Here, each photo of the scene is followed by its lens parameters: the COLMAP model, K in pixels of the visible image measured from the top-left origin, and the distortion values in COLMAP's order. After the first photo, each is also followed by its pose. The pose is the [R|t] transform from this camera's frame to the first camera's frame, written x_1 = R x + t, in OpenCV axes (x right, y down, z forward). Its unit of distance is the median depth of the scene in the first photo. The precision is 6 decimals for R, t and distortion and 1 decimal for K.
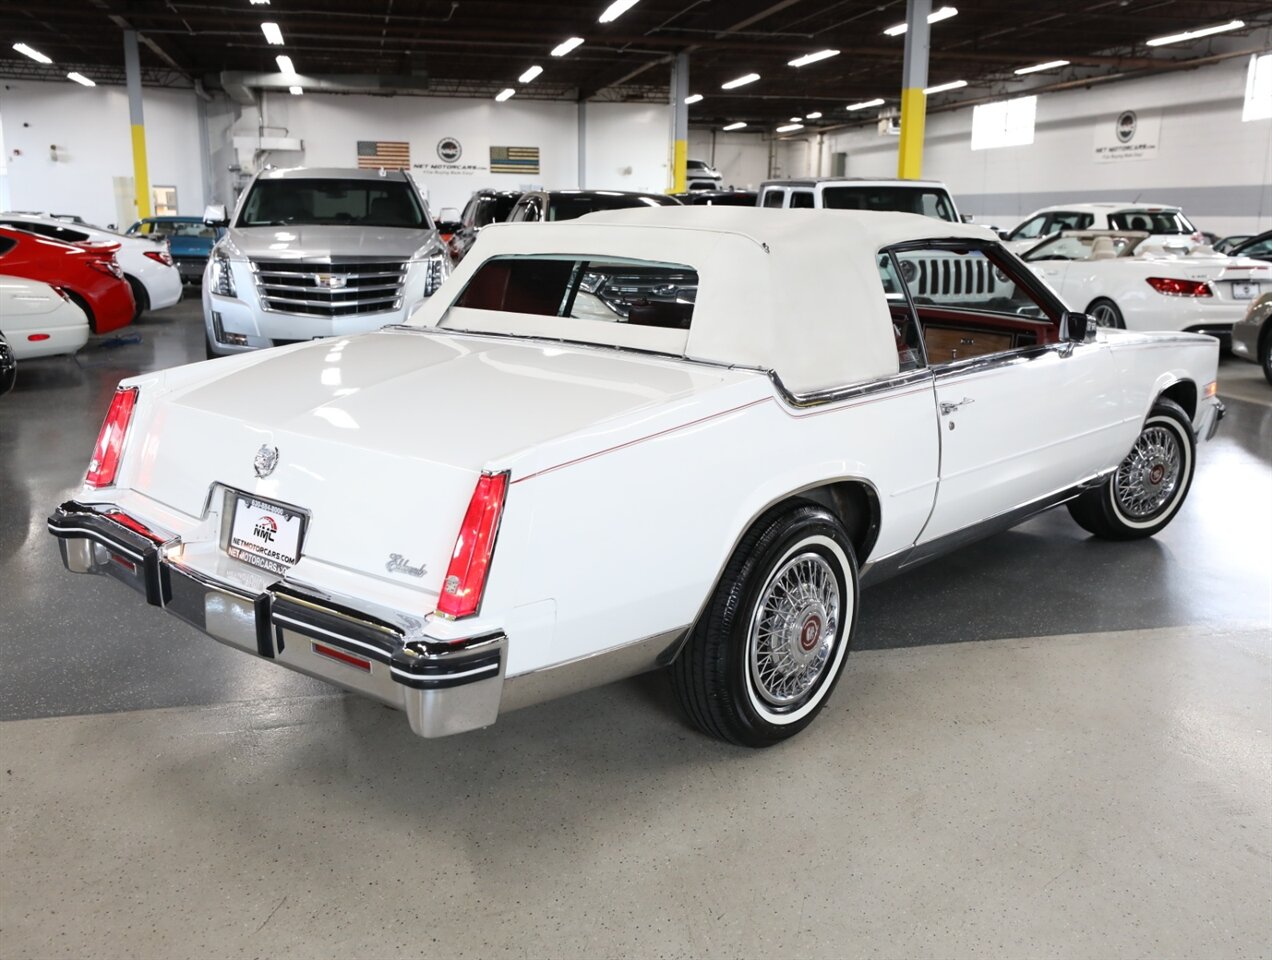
lens RADIAL K [[1263.8, 0, 633.1], [0, 1263.8, 465.9], [0, 0, 1]] dist [0.021798, 0.025603]
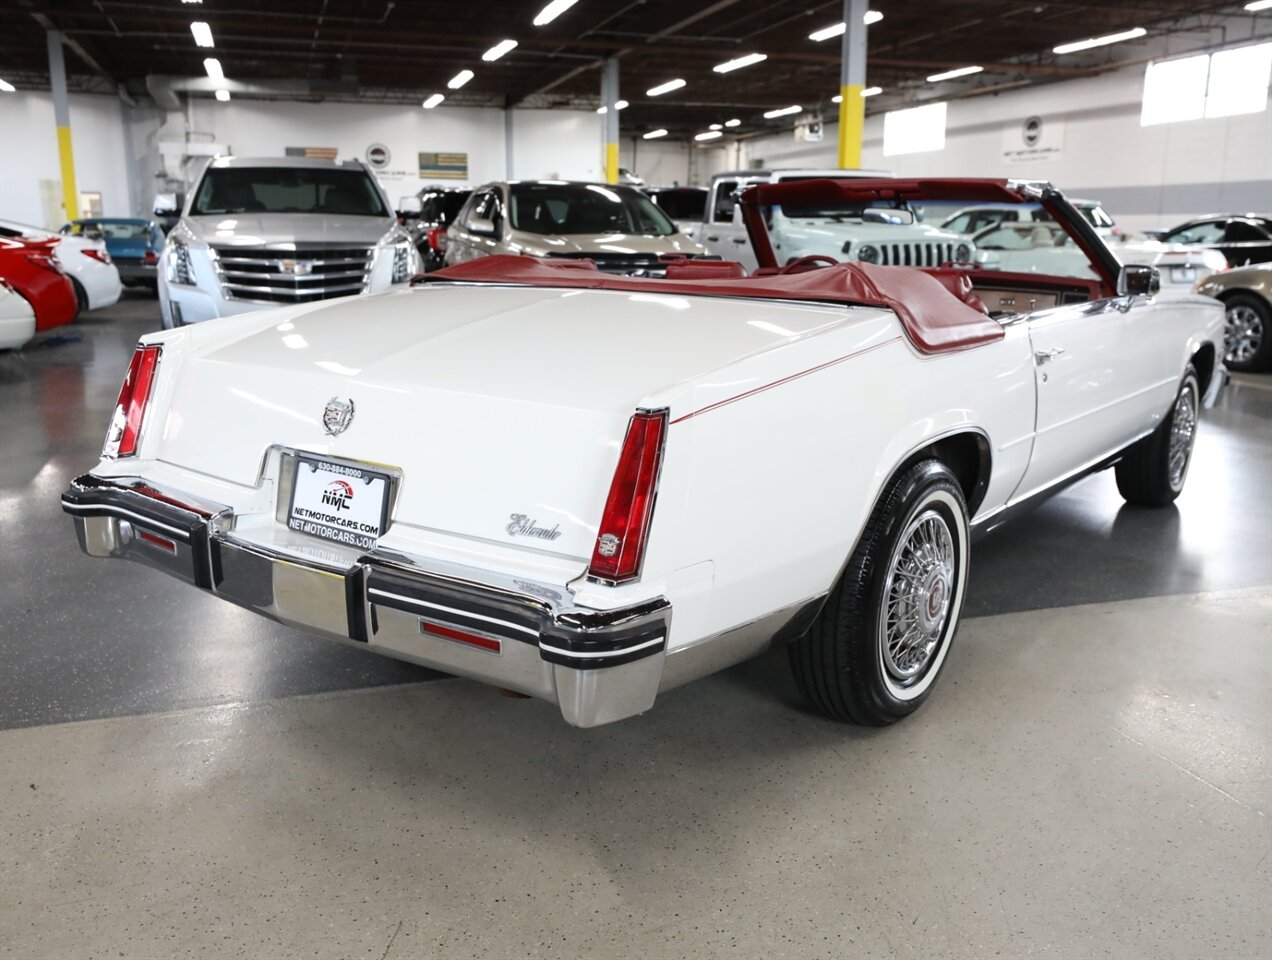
lens RADIAL K [[1194.5, 0, 636.0], [0, 1194.5, 480.0], [0, 0, 1]] dist [0.010363, 0.024260]
pose [[0.996488, -0.021656, 0.080886, -0.051668], [0.020914, 0.999731, 0.010006, 0.012022], [-0.081081, -0.008280, 0.996673, 0.057455]]
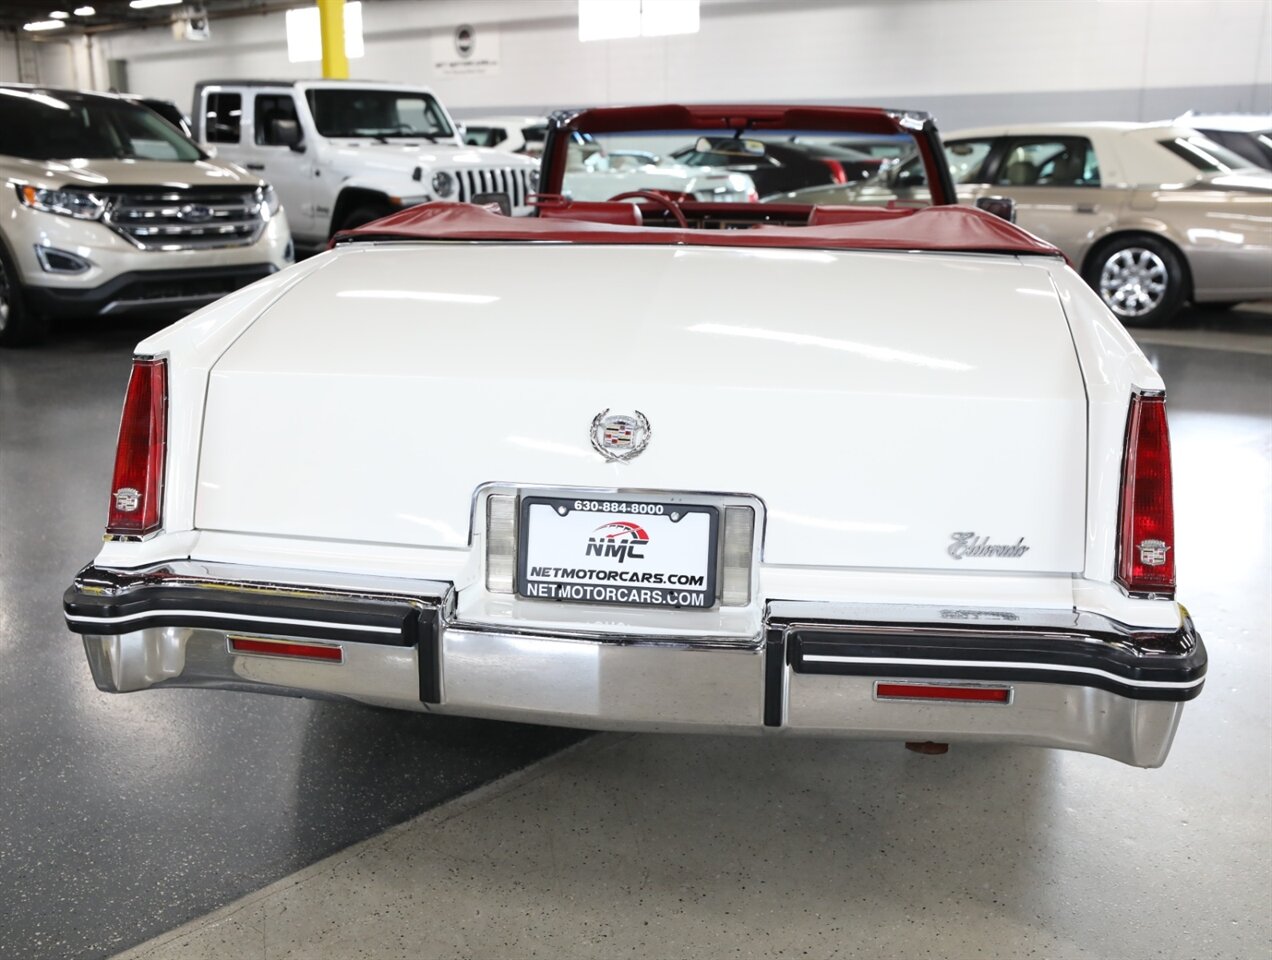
lens RADIAL K [[1338.3, 0, 653.3], [0, 1338.3, 483.2], [0, 0, 1]] dist [0.005618, 0.044769]
pose [[0.813870, -0.144787, 0.562719, -0.219740], [0.115659, 0.989445, 0.087303, -0.012232], [-0.569420, -0.005969, 0.822025, 0.146962]]
